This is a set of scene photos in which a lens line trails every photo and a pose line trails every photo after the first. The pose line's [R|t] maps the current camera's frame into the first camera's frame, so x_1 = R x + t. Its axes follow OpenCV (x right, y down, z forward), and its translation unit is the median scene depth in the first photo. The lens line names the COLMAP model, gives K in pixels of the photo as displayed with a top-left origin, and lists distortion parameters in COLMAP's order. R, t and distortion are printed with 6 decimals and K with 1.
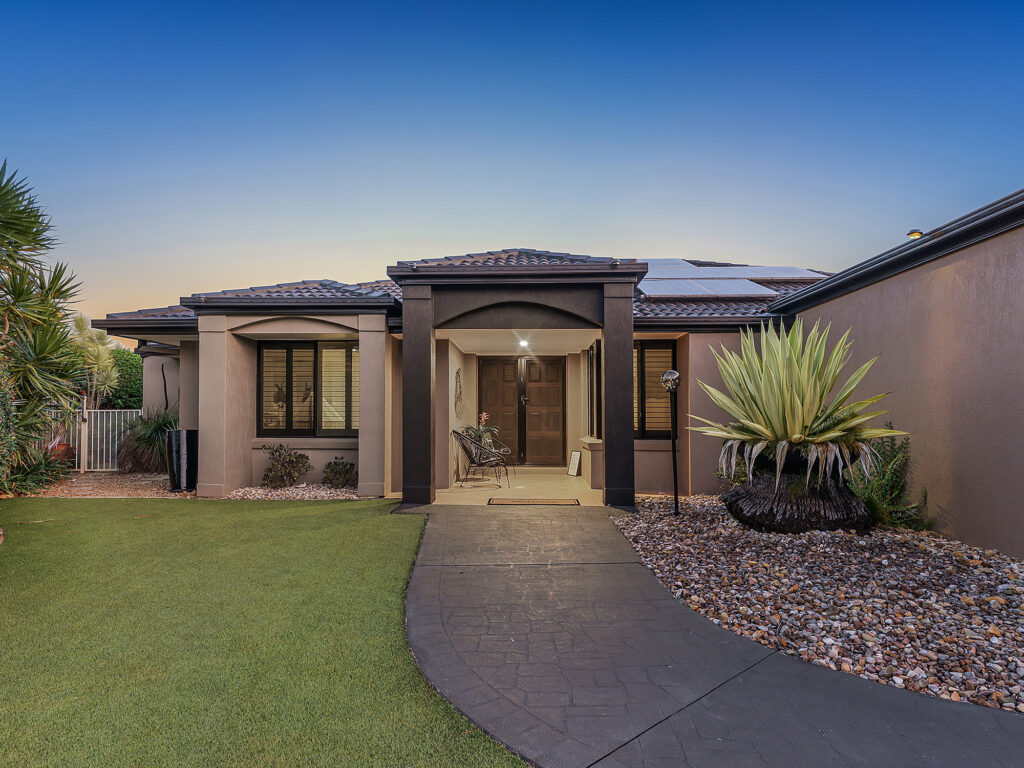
lens RADIAL K [[517.6, 0, 511.4], [0, 517.6, 400.7], [0, 0, 1]] dist [0.013662, -0.000026]
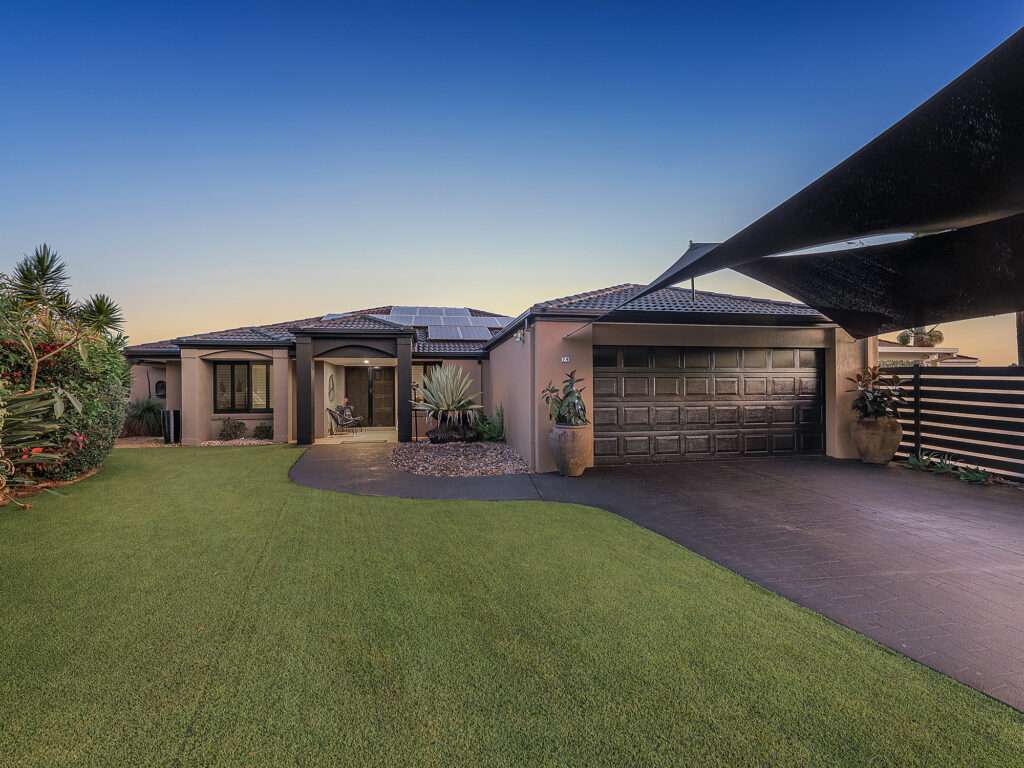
lens RADIAL K [[463.4, 0, 508.9], [0, 463.4, 382.4], [0, 0, 1]] dist [-0.000036, -0.000453]
pose [[0.984677, -0.007611, 0.174219, 0.257666], [0.006372, 0.999950, 0.007665, -0.047176], [-0.174269, -0.006437, 0.984677, -0.816517]]
